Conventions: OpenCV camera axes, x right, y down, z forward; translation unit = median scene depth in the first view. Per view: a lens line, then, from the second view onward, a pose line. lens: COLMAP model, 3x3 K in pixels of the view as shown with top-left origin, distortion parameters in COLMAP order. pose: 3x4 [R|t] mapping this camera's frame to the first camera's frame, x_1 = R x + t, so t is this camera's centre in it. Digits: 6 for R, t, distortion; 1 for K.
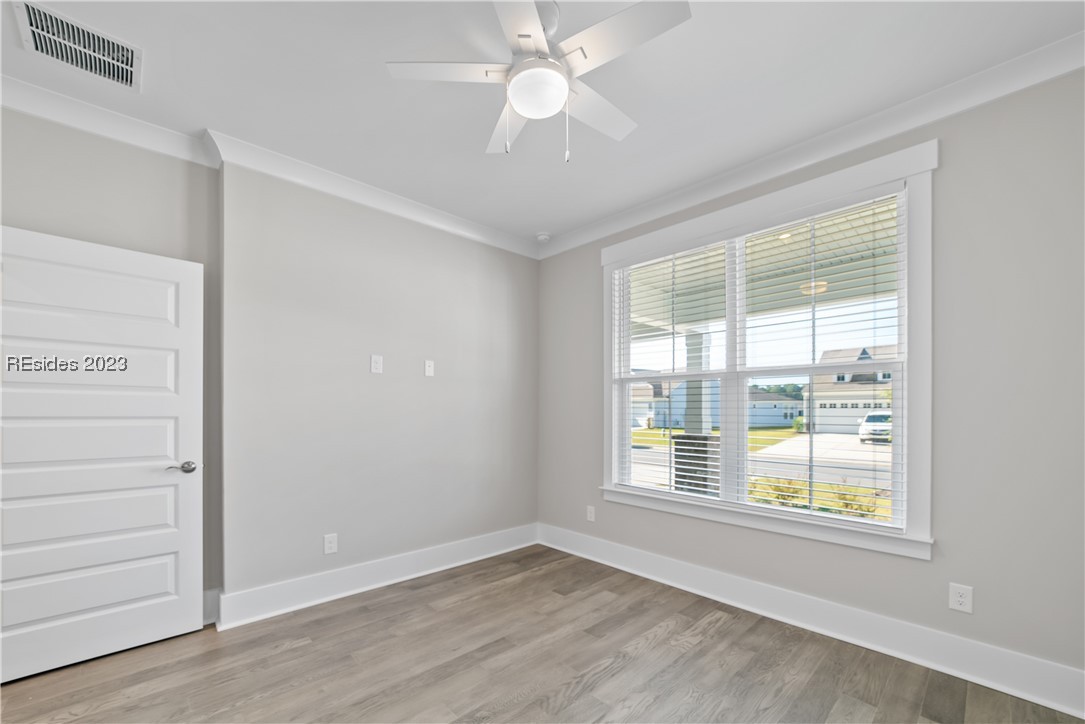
lens RADIAL K [[448.2, 0, 544.0], [0, 448.2, 415.3], [0, 0, 1]] dist [-0.019239, 0.004378]
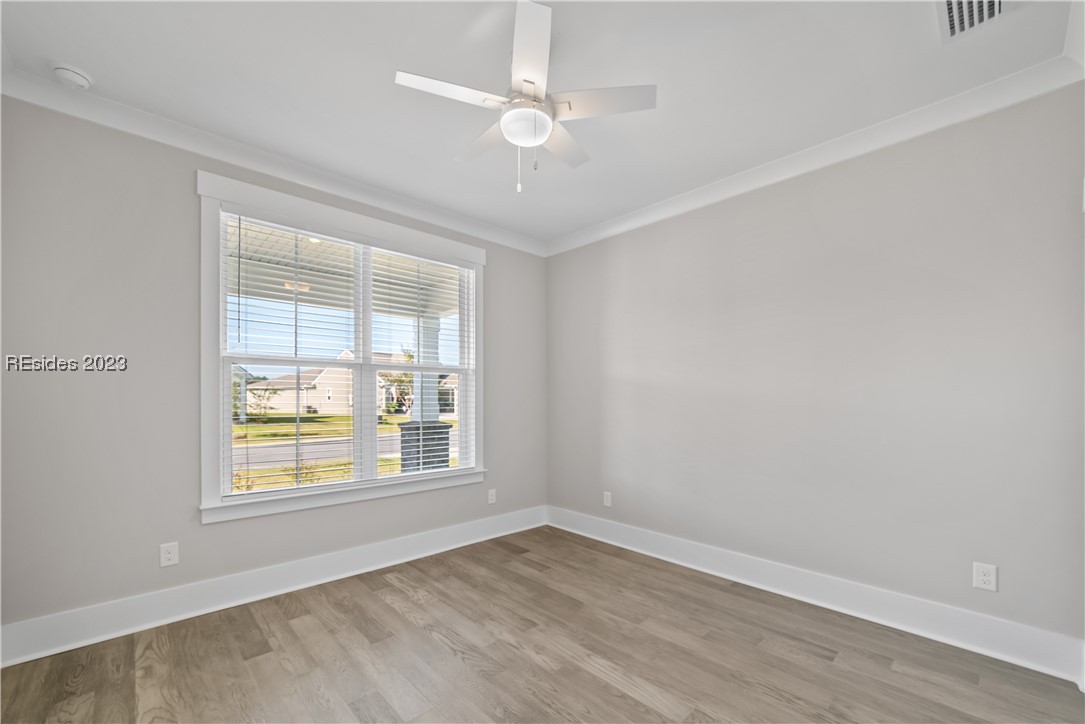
lens RADIAL K [[448.2, 0, 535.4], [0, 448.2, 398.3], [0, 0, 1]] dist [-0.019239, 0.004378]
pose [[0.002226, -0.007988, 0.999966, -0.748835], [0.005973, 0.999950, 0.007974, -0.018946], [-0.999980, 0.005955, 0.002273, 0.615223]]
